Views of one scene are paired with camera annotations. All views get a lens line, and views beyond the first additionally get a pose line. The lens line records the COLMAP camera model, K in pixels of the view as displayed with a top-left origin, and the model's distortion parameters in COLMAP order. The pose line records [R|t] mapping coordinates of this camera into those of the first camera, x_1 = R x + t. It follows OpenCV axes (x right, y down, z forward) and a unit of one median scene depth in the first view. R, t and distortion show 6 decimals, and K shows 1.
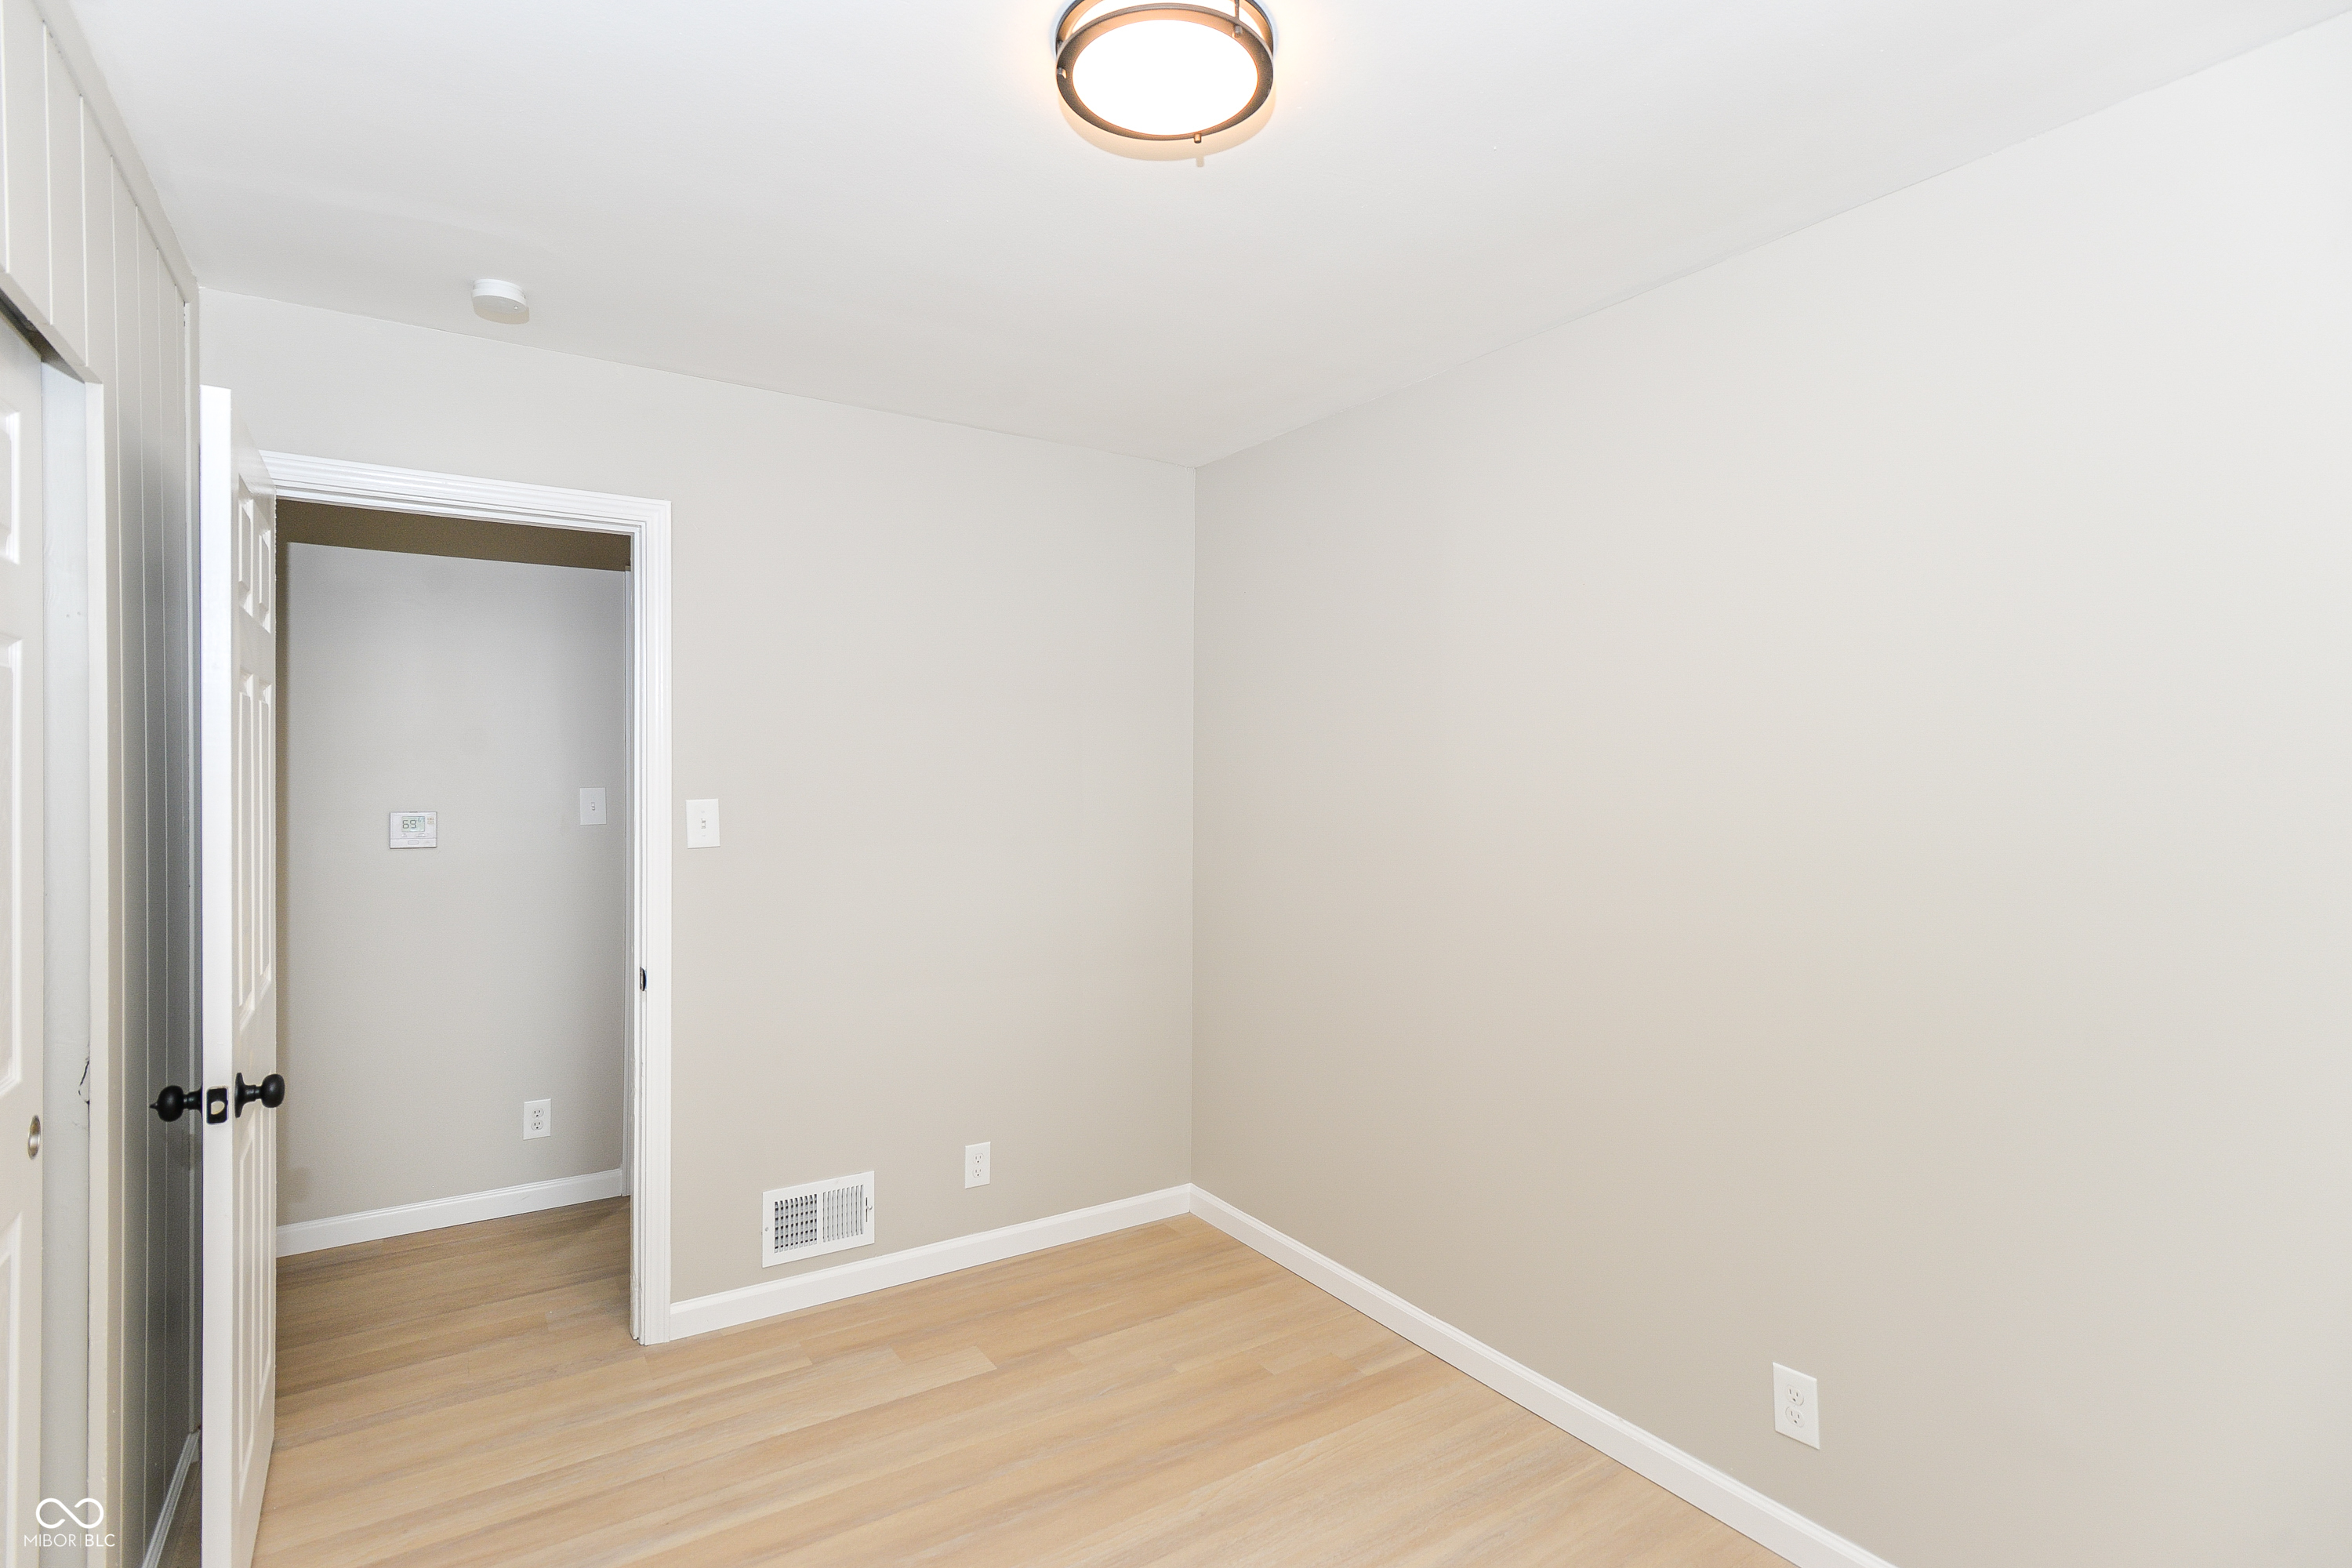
lens RADIAL K [[1149.4, 0, 1154.6], [0, 1149.4, 777.8], [0, 0, 1]] dist [0.009498, 0.000162]
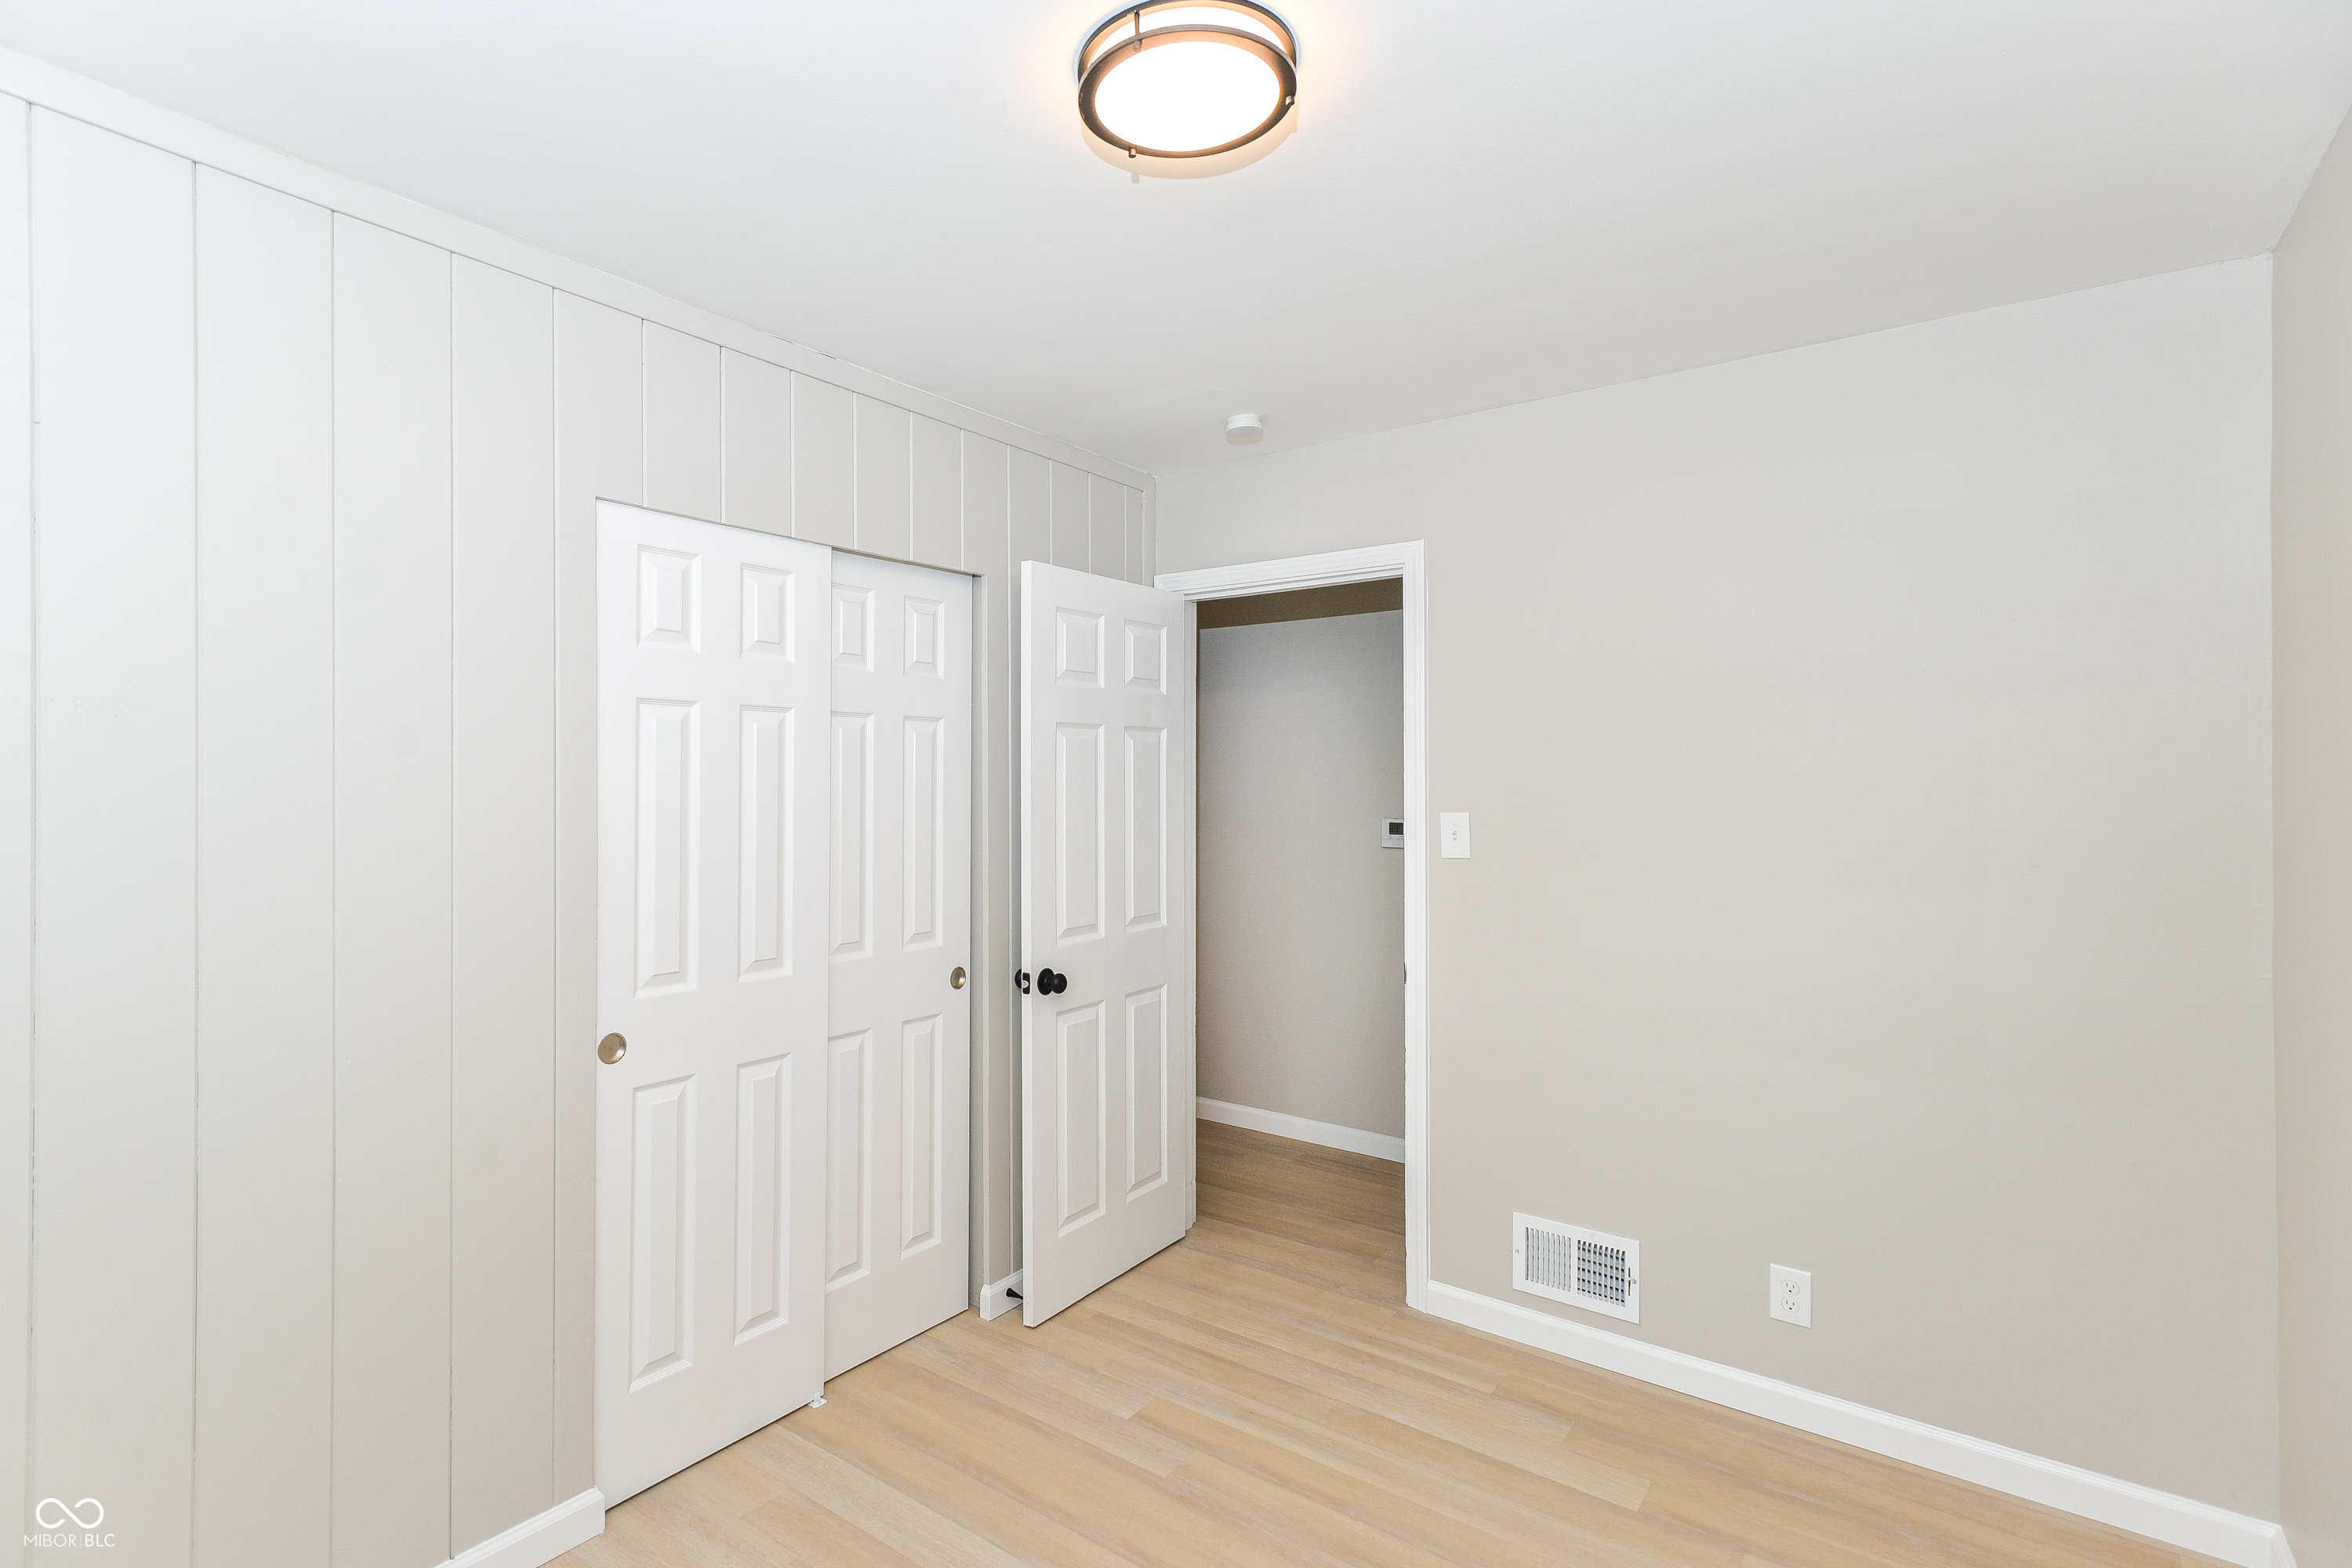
lens RADIAL K [[1251.6, 0, 1174.5], [0, 1251.6, 777.6], [0, 0, 1]] dist [0.005246, 0.001037]
pose [[0.298314, -0.009382, -0.954422, 0.669586], [-0.007889, 0.999893, -0.012295, 0.002780], [0.954435, 0.011197, 0.298208, 0.441809]]
